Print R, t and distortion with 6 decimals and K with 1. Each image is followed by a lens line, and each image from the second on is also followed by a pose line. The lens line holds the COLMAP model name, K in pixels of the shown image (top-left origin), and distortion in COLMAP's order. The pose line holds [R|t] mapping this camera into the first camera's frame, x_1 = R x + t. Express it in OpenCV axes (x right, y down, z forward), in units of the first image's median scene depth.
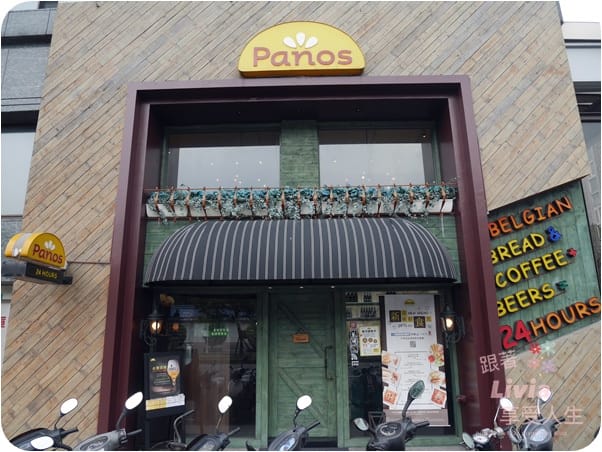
lens RADIAL K [[431.7, 0, 297.2], [0, 431.7, 224.2], [0, 0, 1]] dist [-0.071766, 0.030952]
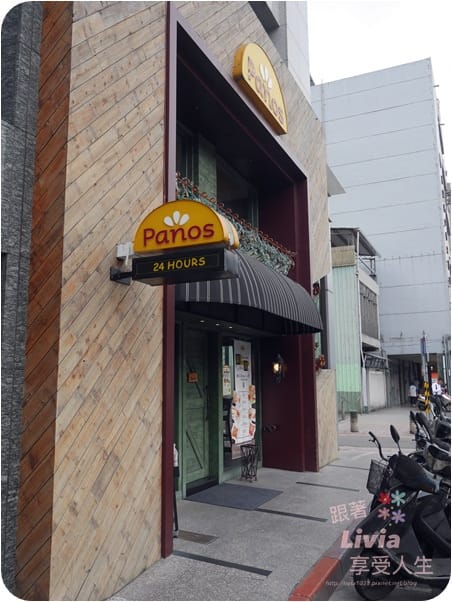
lens RADIAL K [[543.8, 0, 223.9], [0, 543.8, 296.4], [0, 0, 1]] dist [-0.000399, -0.015836]
pose [[0.385755, 0.155304, 0.909436, -1.121043], [-0.227470, 0.971310, -0.069384, 0.169250], [-0.894120, -0.180104, 0.410015, 0.512580]]
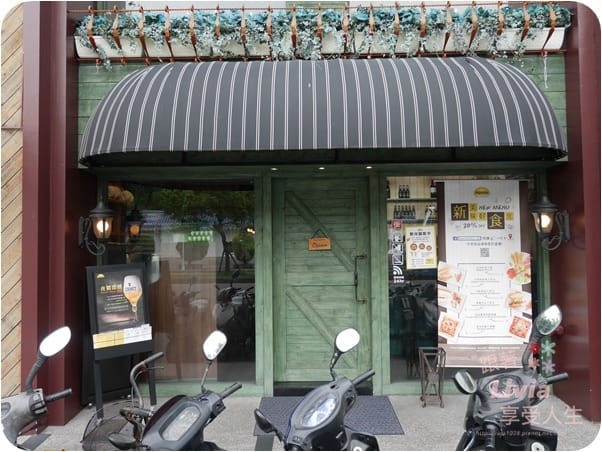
lens RADIAL K [[543.8, 0, 298.1], [0, 543.8, 223.6], [0, 0, 1]] dist [-0.000399, -0.015836]
pose [[0.999965, -0.002002, 0.008084, -0.034237], [0.000307, 0.978888, 0.204396, 0.060410], [-0.008323, -0.204387, 0.978855, 0.169780]]
